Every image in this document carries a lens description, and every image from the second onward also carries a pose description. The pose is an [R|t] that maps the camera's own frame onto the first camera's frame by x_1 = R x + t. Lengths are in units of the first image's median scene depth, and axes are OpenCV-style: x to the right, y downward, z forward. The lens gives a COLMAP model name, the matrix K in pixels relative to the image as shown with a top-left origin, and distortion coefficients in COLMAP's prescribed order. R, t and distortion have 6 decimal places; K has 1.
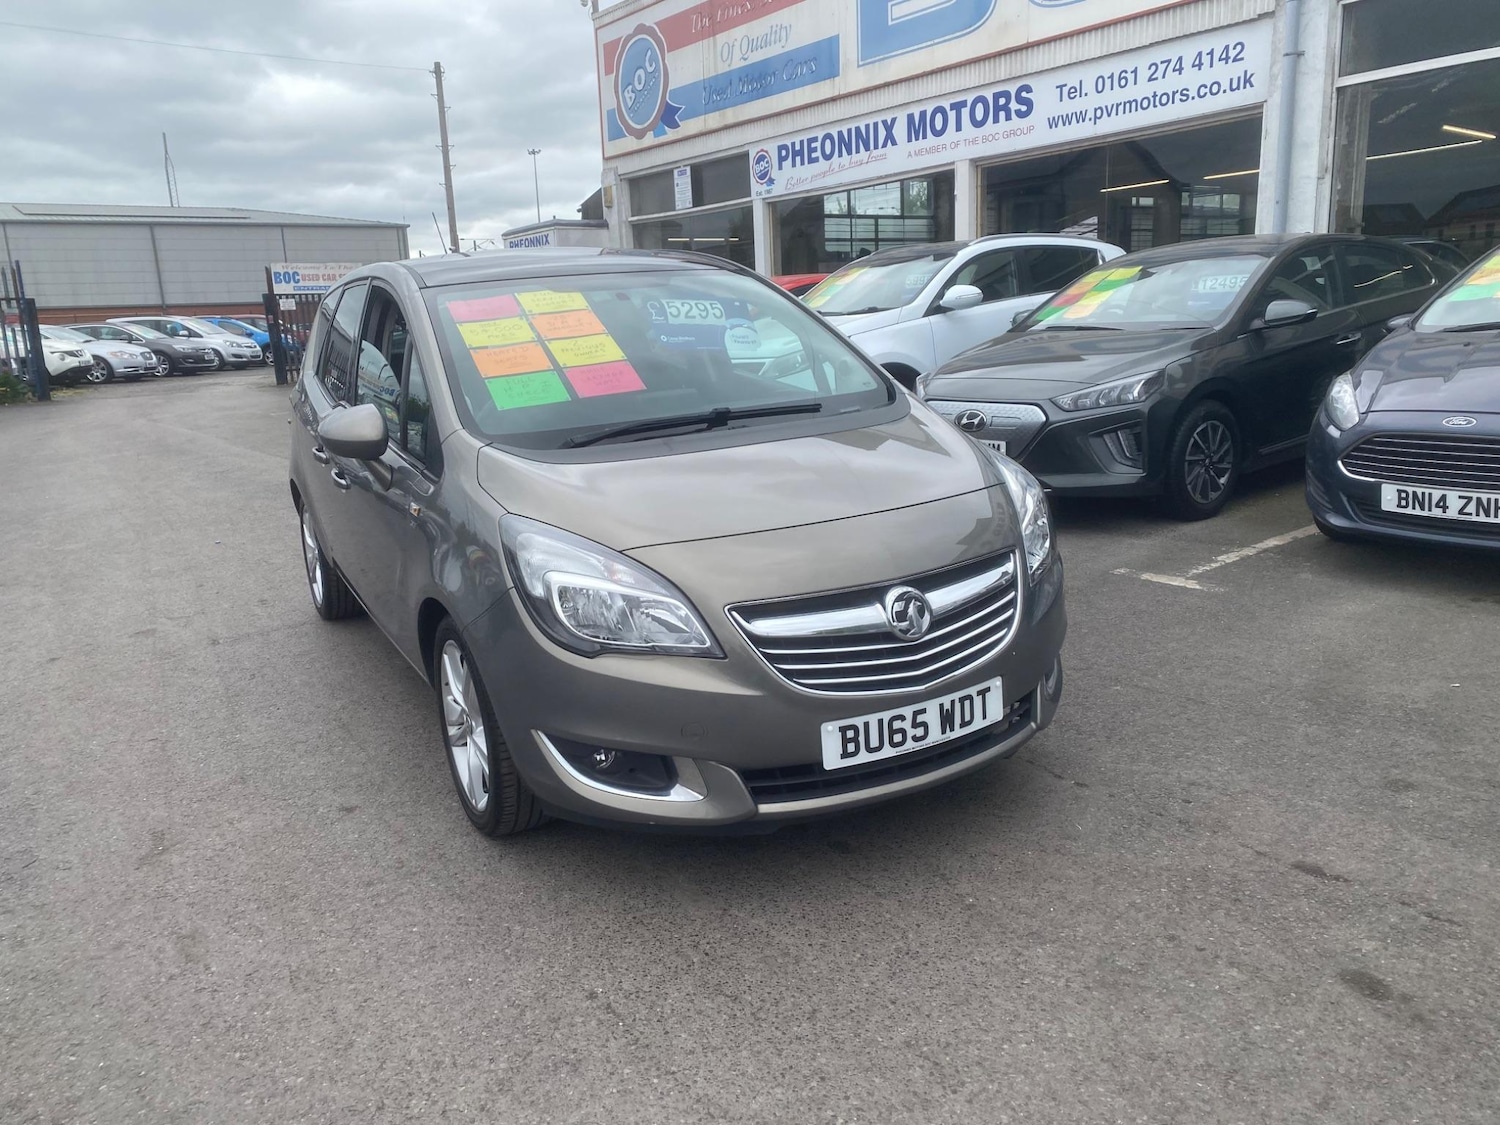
lens RADIAL K [[1151.3, 0, 736.4], [0, 1151.3, 567.4], [0, 0, 1]] dist [0.014251, -0.004154]
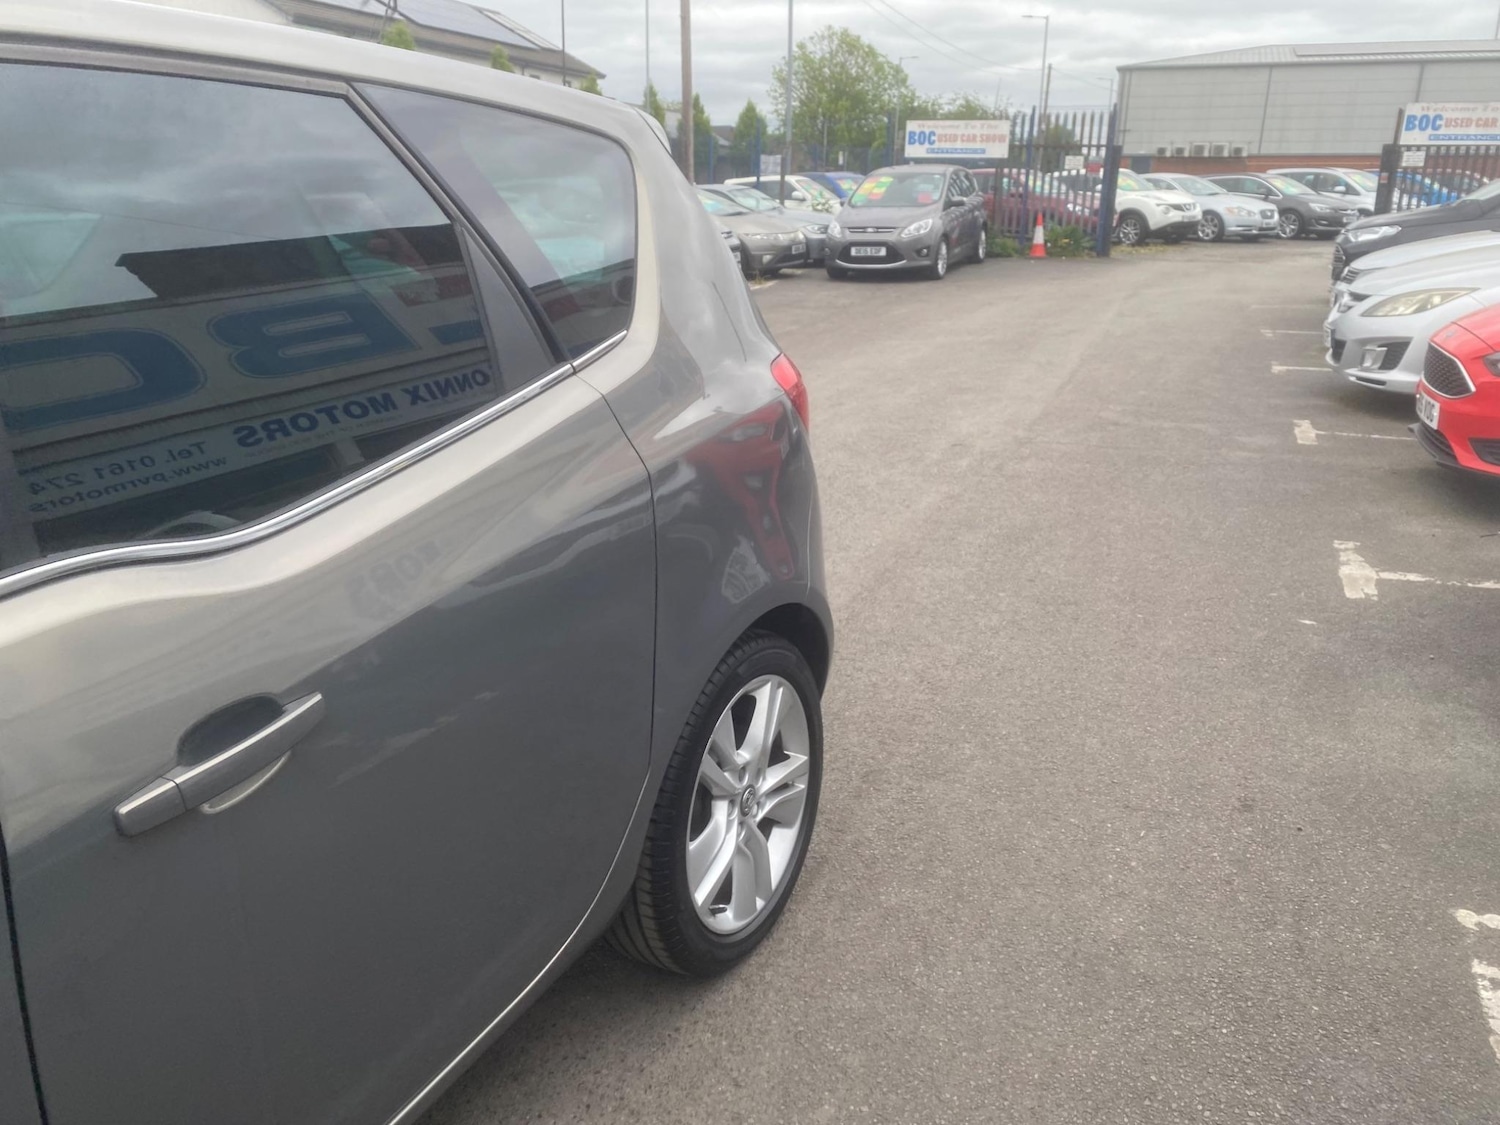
lens RADIAL K [[1143.1, 0, 753.3], [0, 1143.1, 542.4], [0, 0, 1]] dist [0.003661, 0.004234]
pose [[0.545918, 0.292970, -0.784947, 0.091393], [-0.209298, 0.954855, 0.210822, -0.113330], [0.811275, 0.049197, 0.582591, 0.453132]]
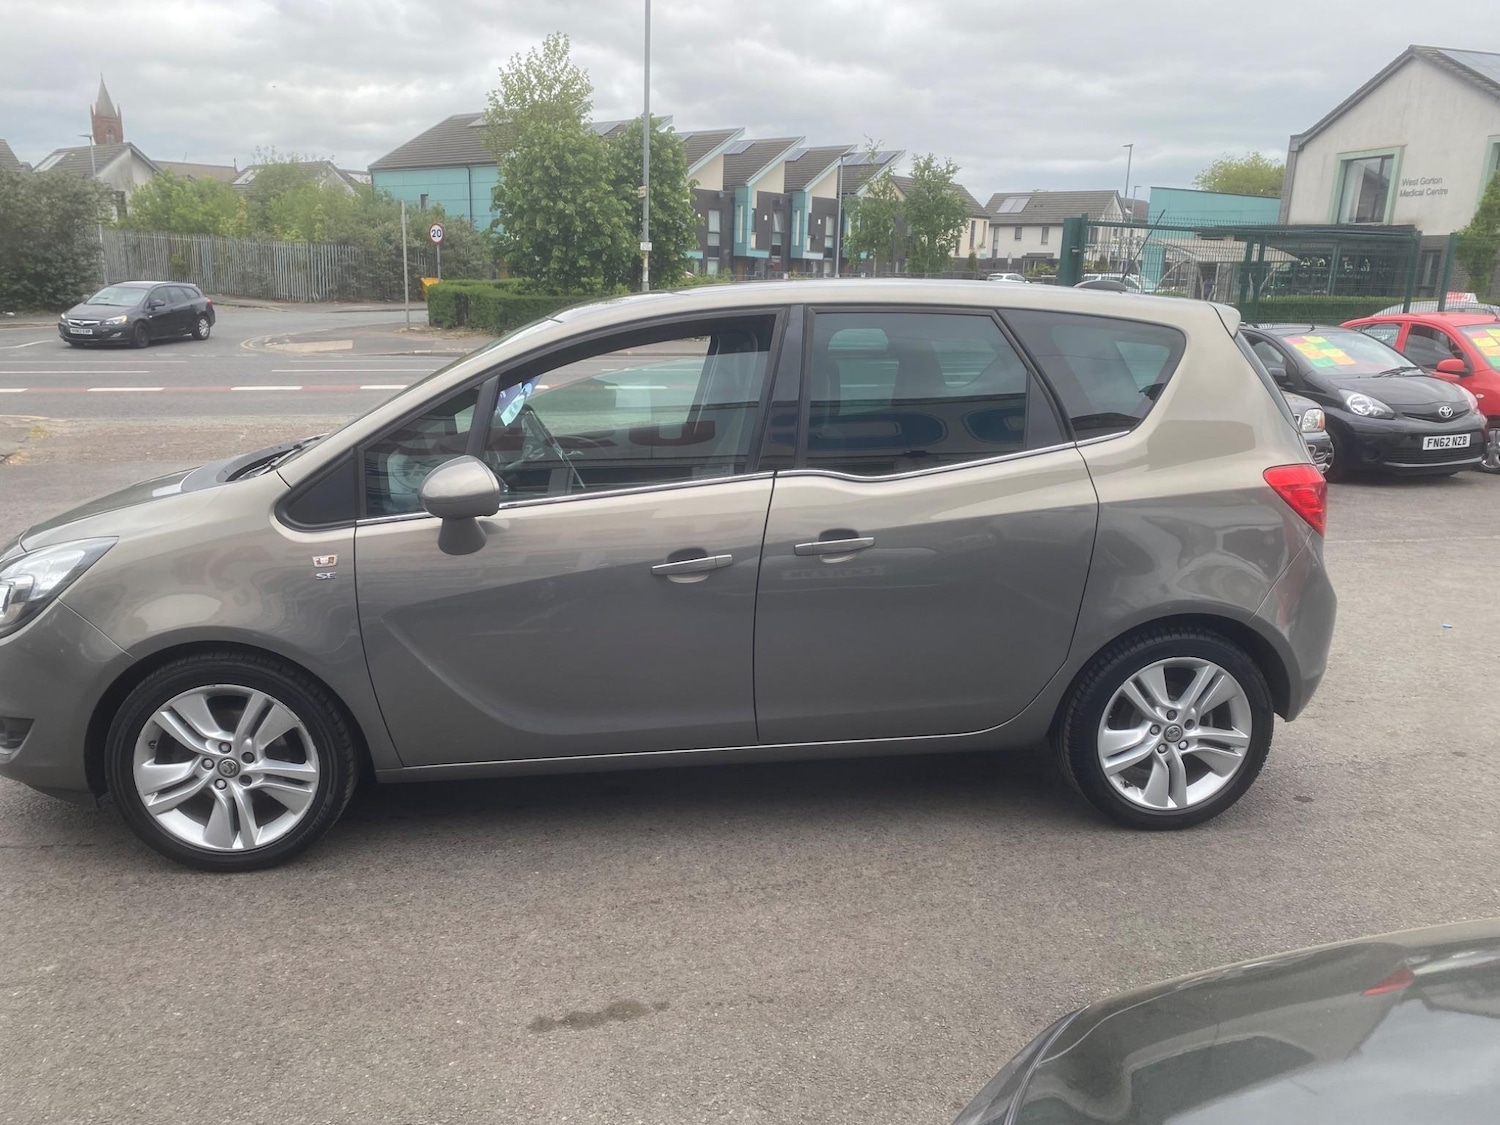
lens RADIAL K [[1152.1, 0, 750.0], [0, 1152.1, 562.5], [0, 0, 1]] dist [0.008956, 0.002546]
pose [[-0.370601, 0.260733, -0.891445, 0.259956], [-0.205214, 0.913082, 0.352375, -0.158933], [0.905838, 0.313527, -0.284883, 0.538365]]
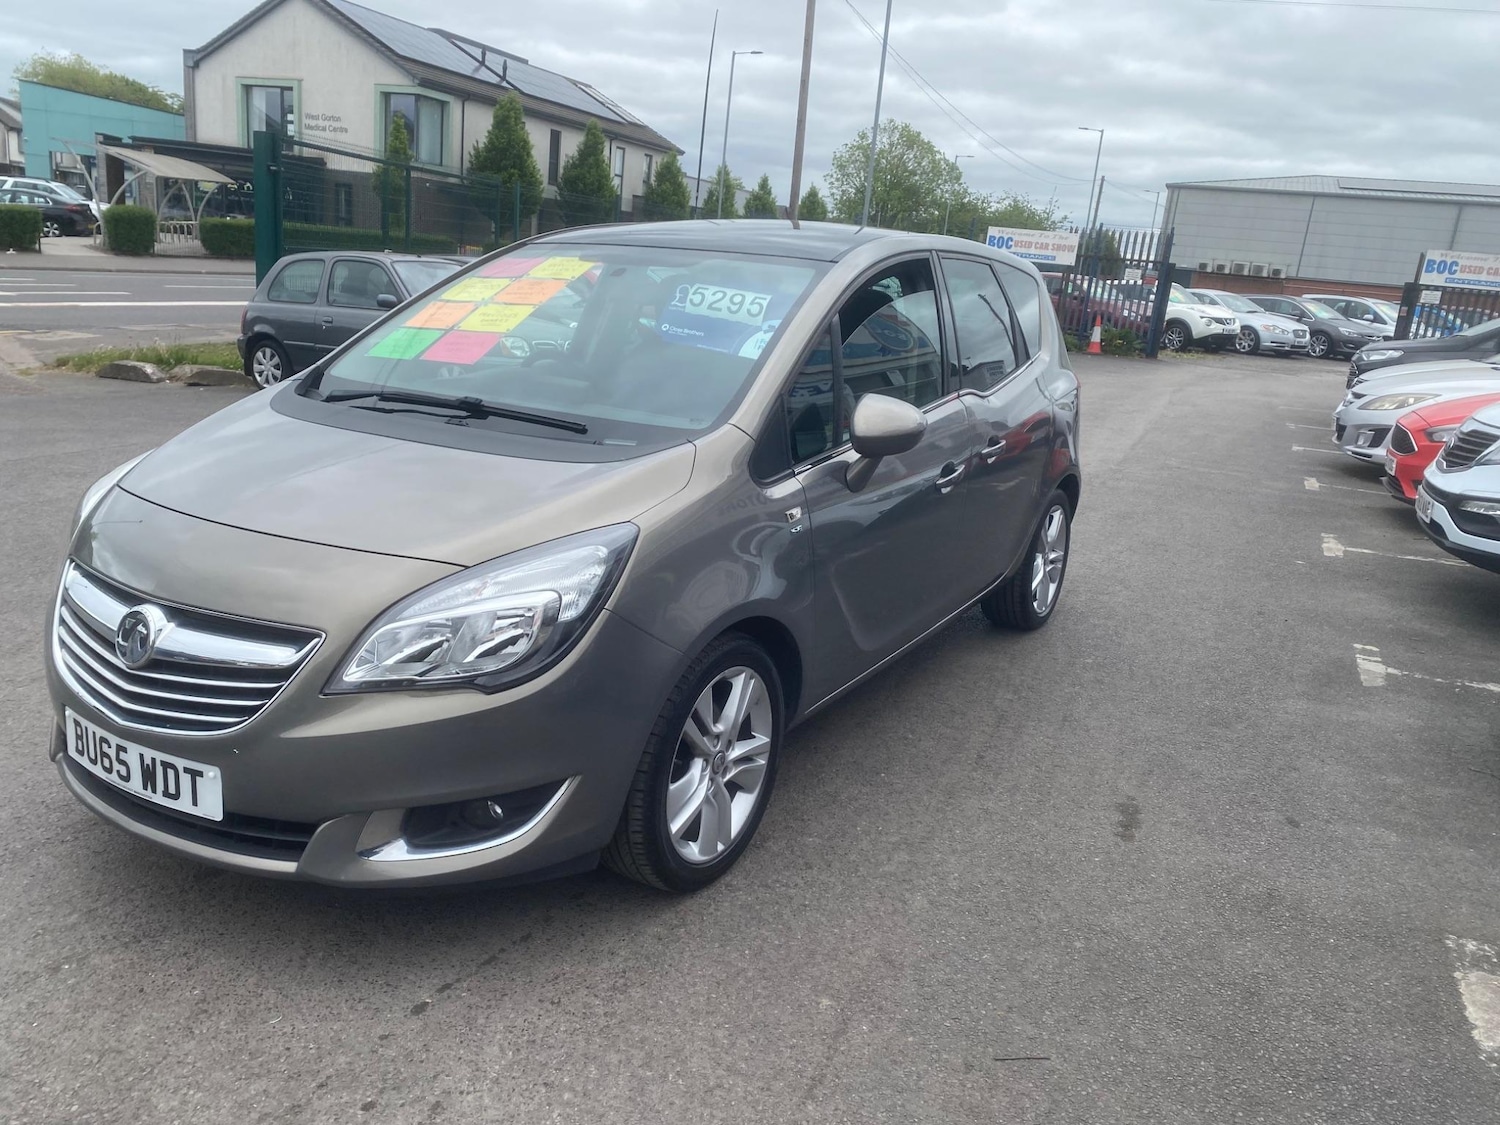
lens RADIAL K [[1151.3, 0, 736.4], [0, 1151.3, 567.4], [0, 0, 1]] dist [0.014251, -0.004154]
pose [[0.503733, 0.307374, -0.807325, 0.257892], [-0.292257, 0.940086, 0.175566, -0.071109], [0.812920, 0.147508, 0.563385, 0.212045]]
